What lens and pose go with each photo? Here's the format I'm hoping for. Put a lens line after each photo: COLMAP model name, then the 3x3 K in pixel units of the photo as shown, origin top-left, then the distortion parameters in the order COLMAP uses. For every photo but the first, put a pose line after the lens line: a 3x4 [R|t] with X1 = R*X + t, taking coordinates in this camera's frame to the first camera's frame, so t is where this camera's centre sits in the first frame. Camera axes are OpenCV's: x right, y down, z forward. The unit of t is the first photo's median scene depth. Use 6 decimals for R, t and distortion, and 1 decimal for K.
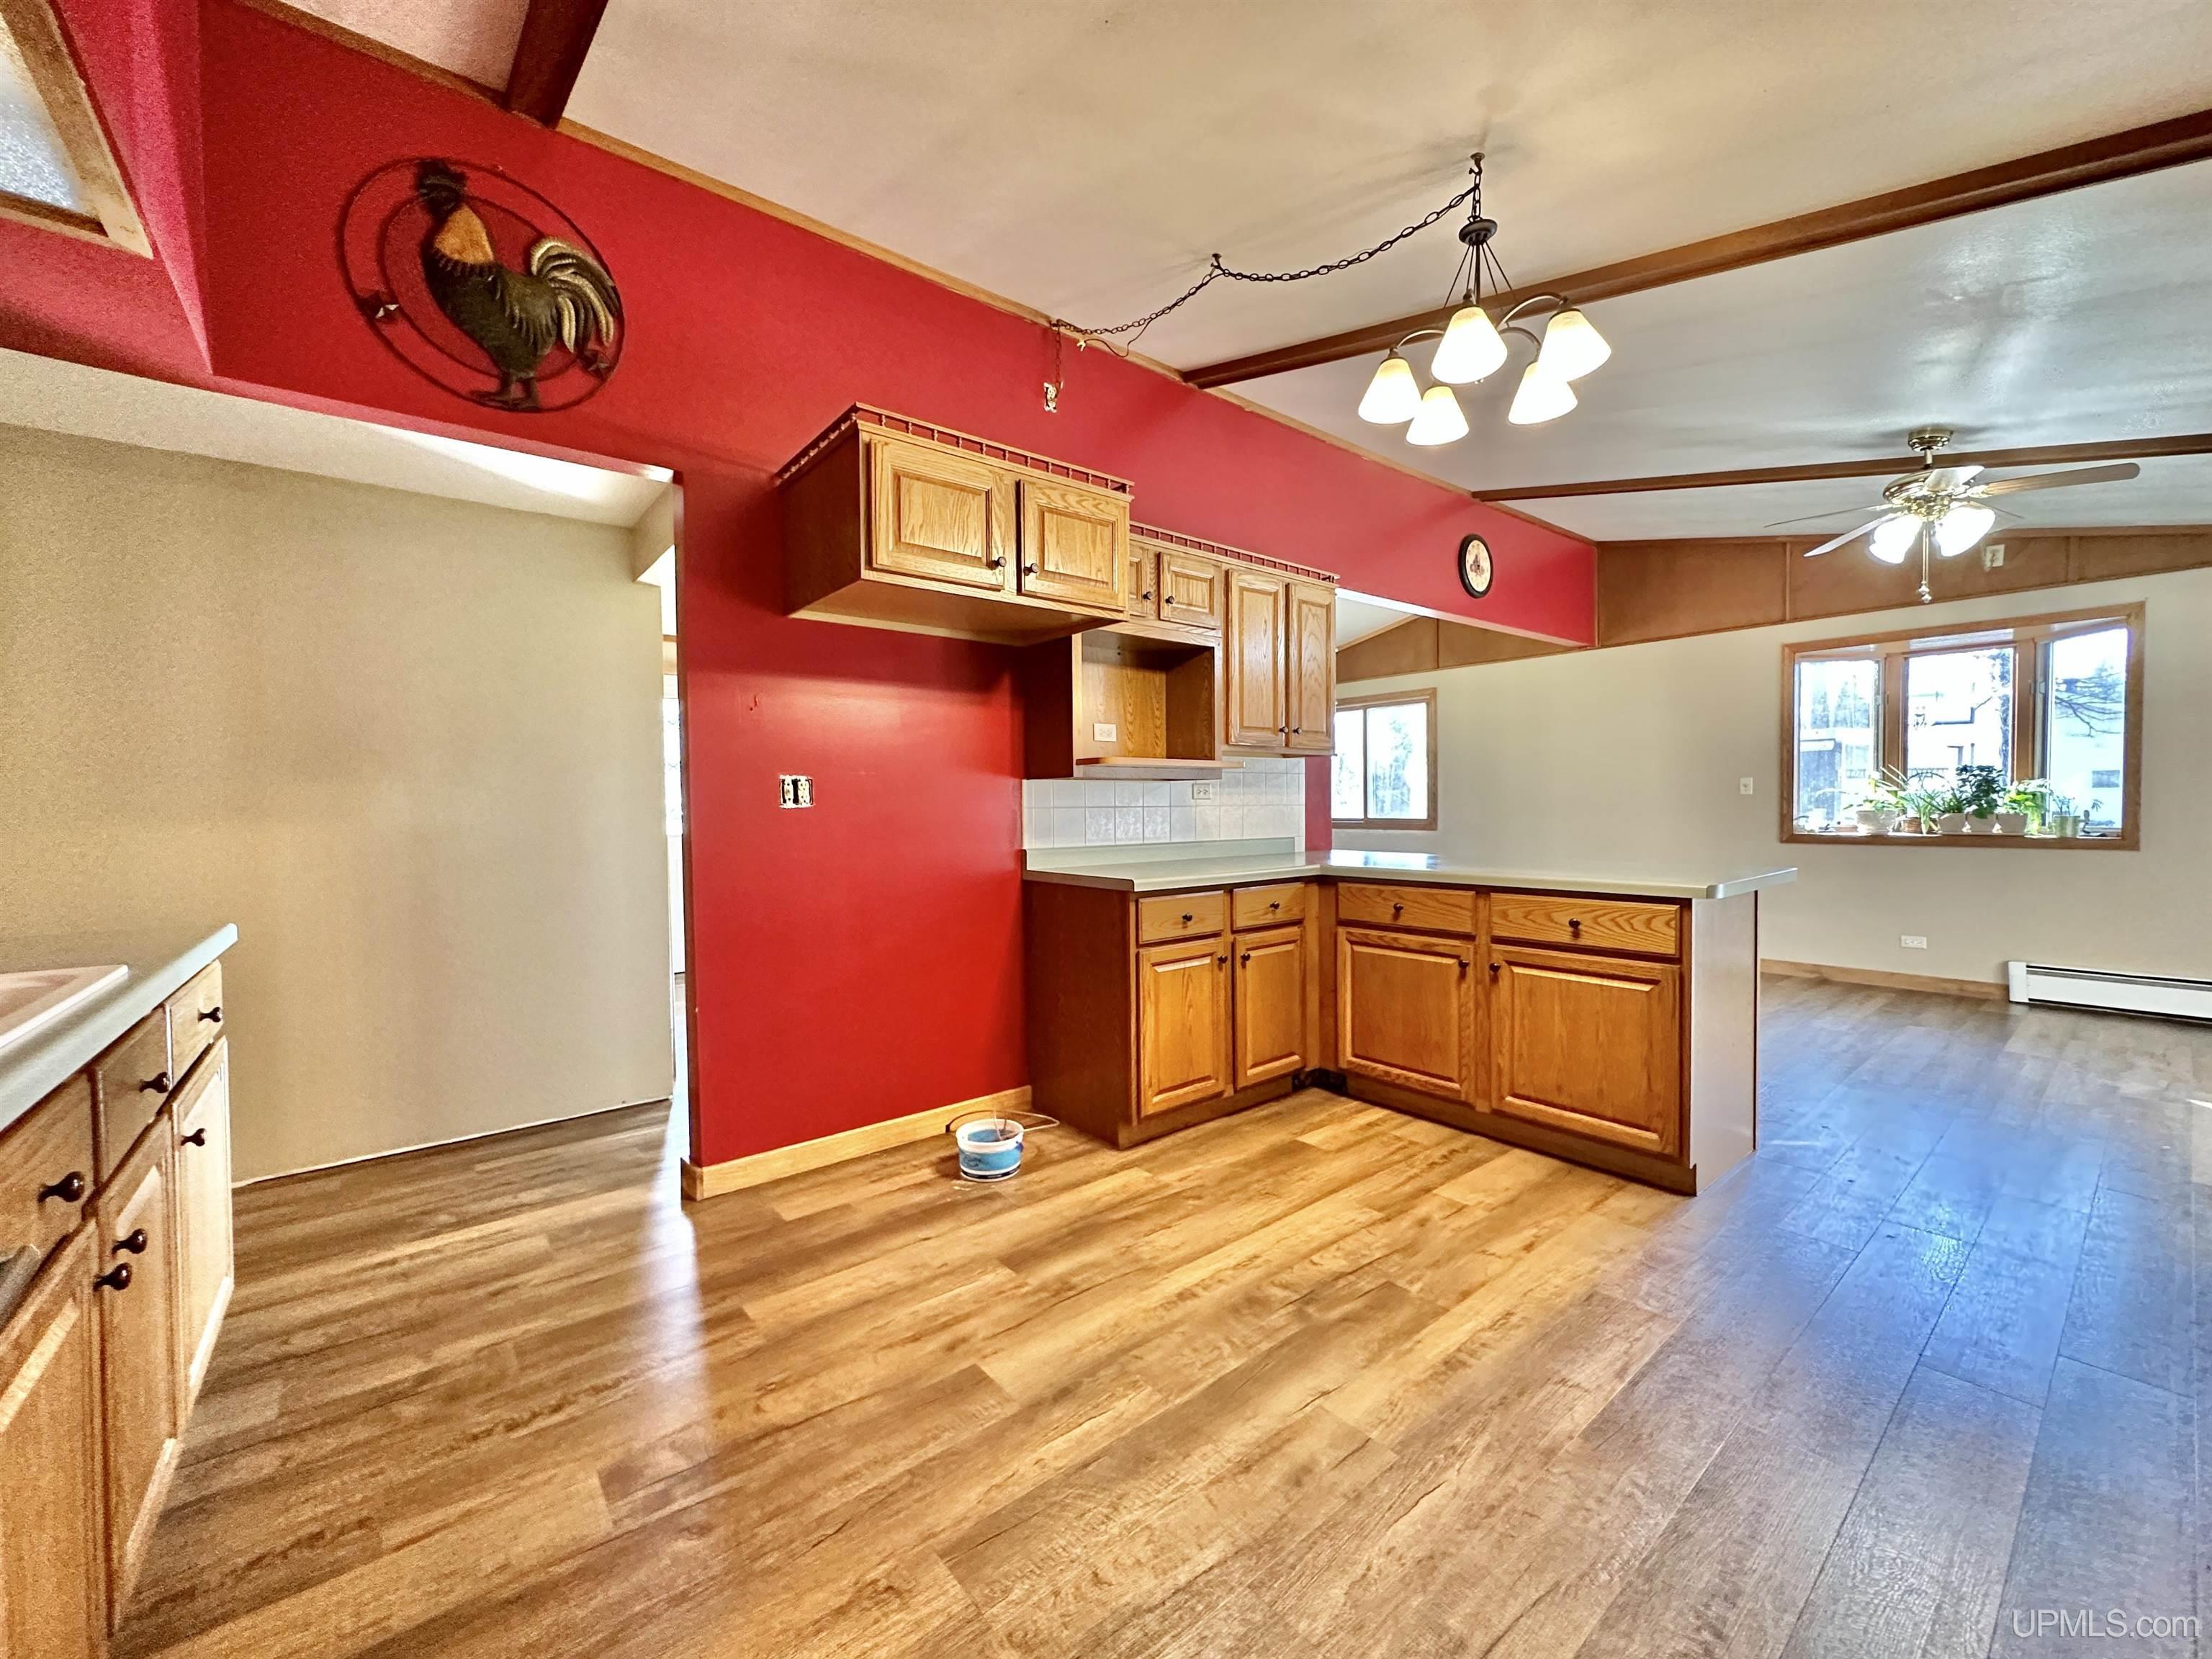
lens RADIAL K [[879.3, 0, 1105.0], [0, 879.3, 830.3], [0, 0, 1]] dist [-0.000115, -0.000133]
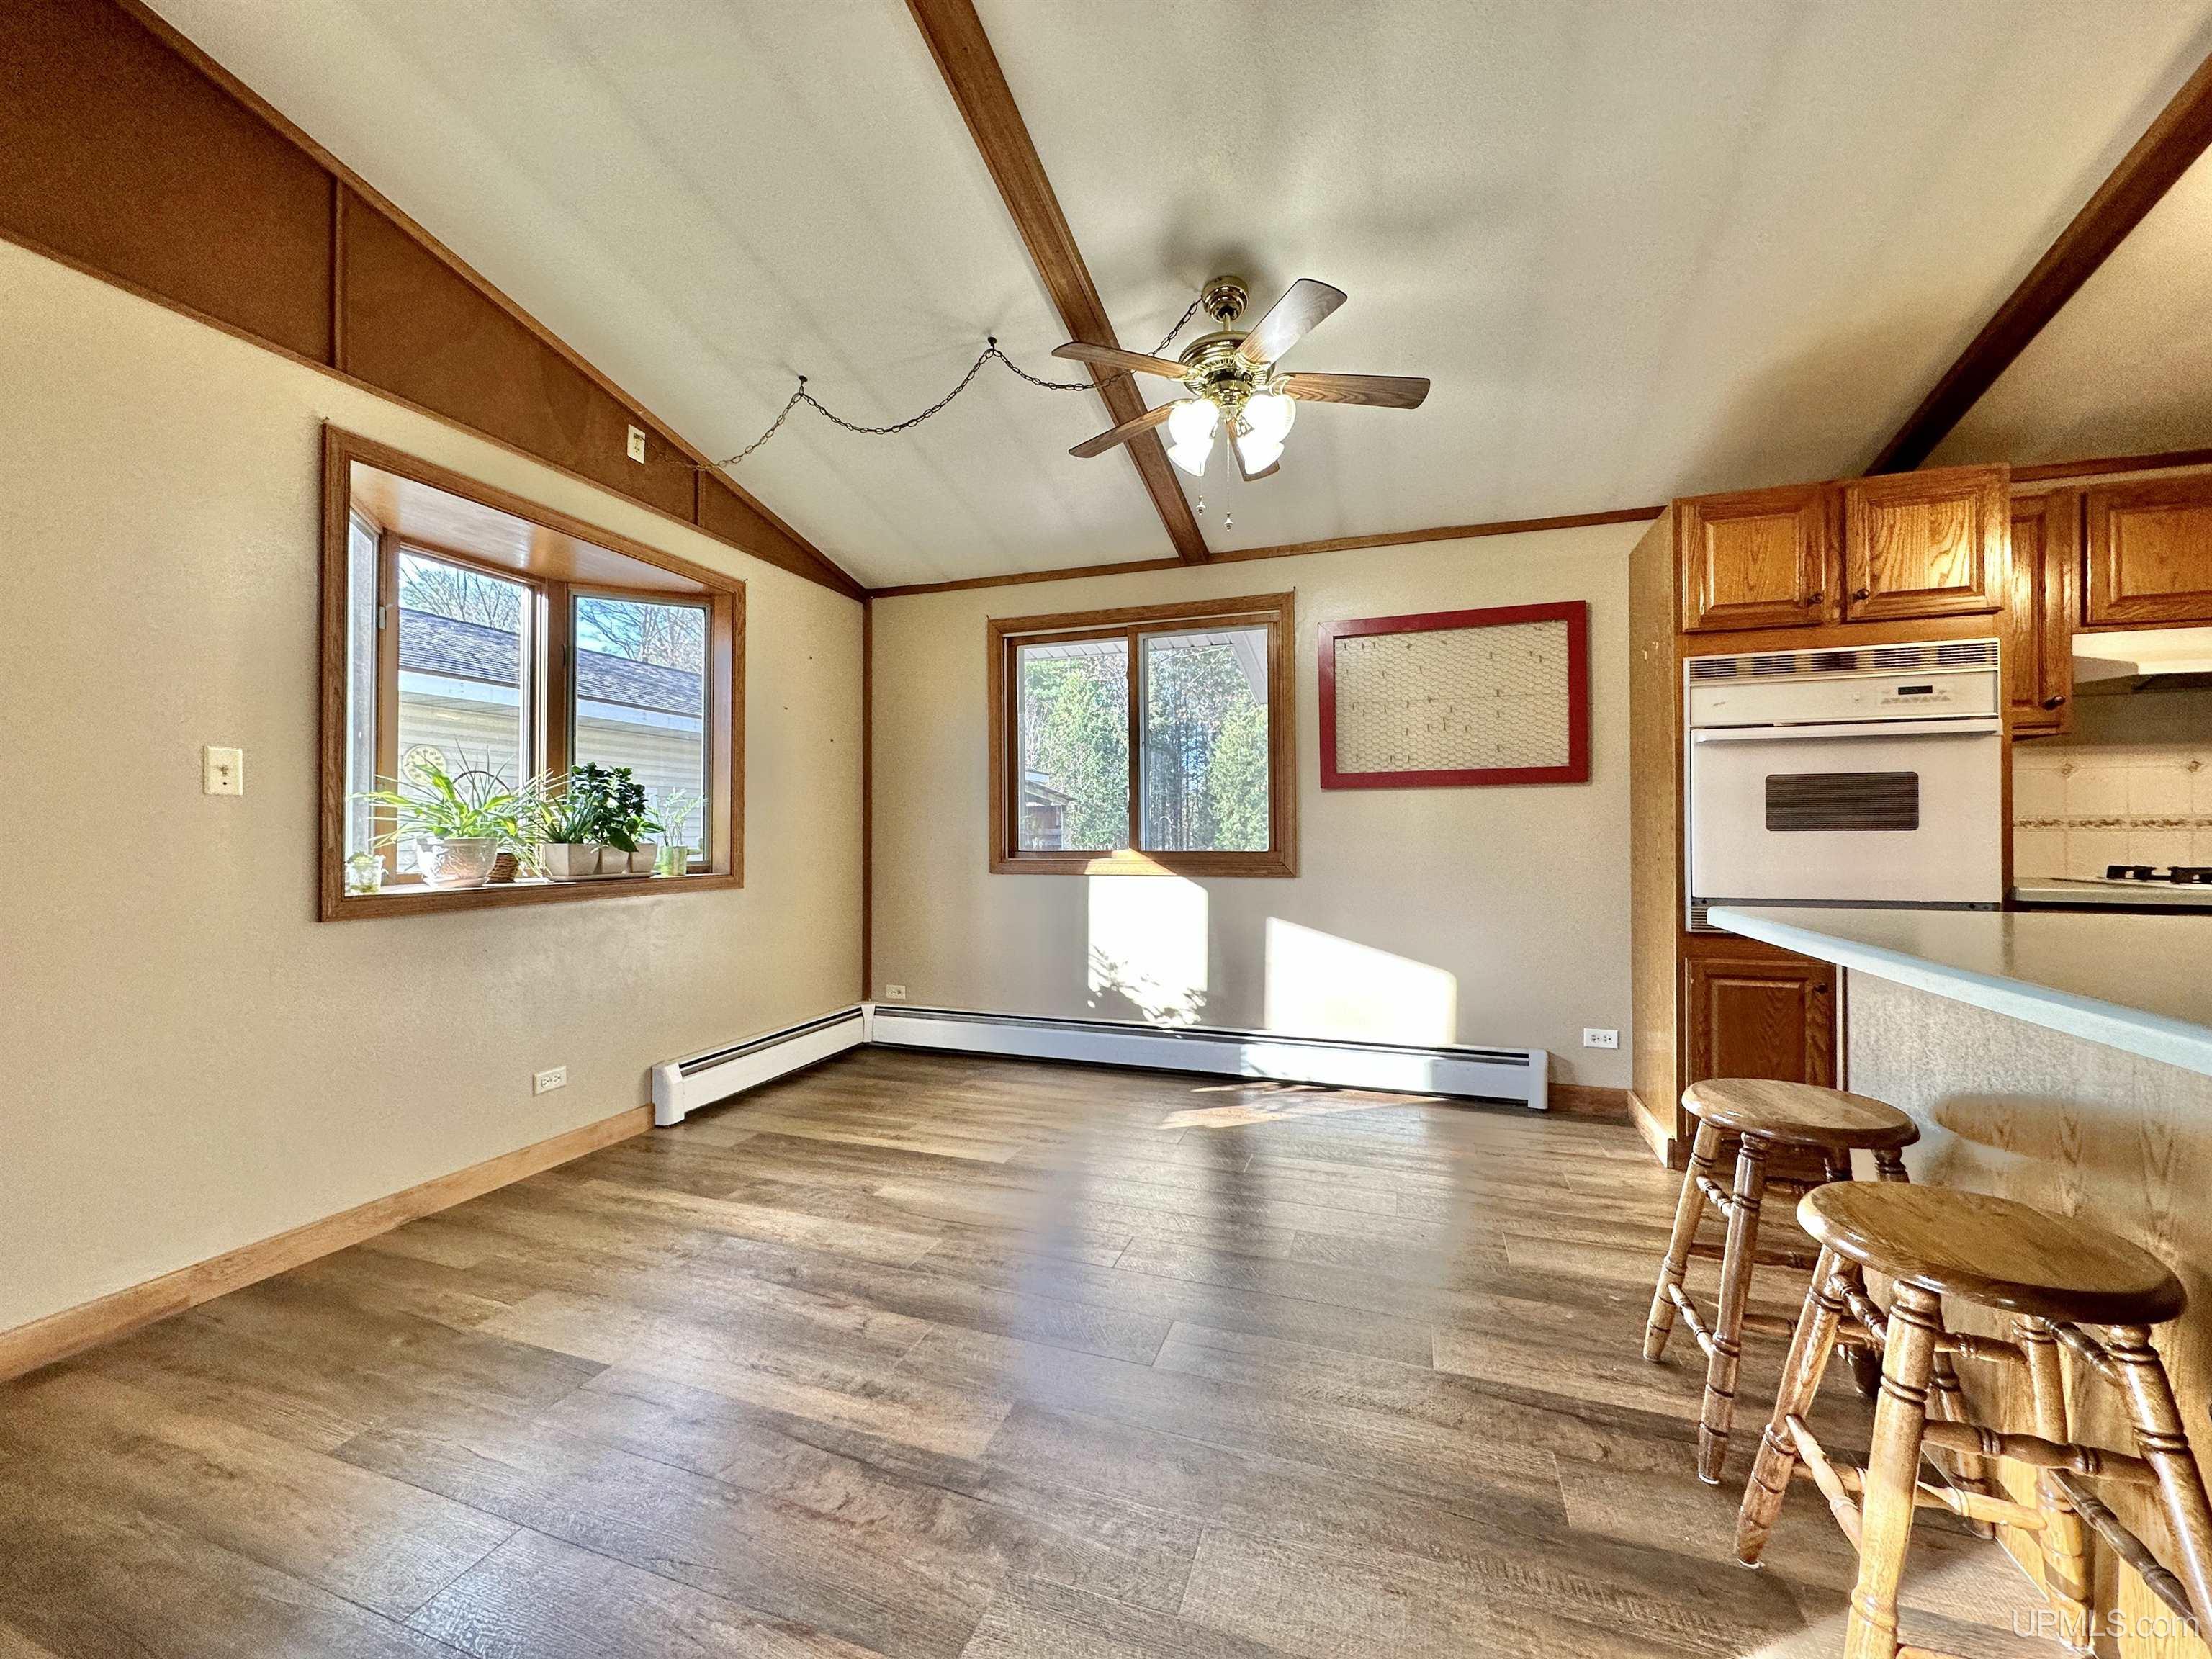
lens RADIAL K [[879.3, 0, 1105.0], [0, 879.3, 830.3], [0, 0, 1]] dist [-0.000115, -0.000133]
pose [[-0.526487, 0.016708, 0.850019, 0.417523], [0.034127, 0.999416, 0.001494, -0.025699], [-0.849498, 0.029795, -0.526750, 1.535281]]
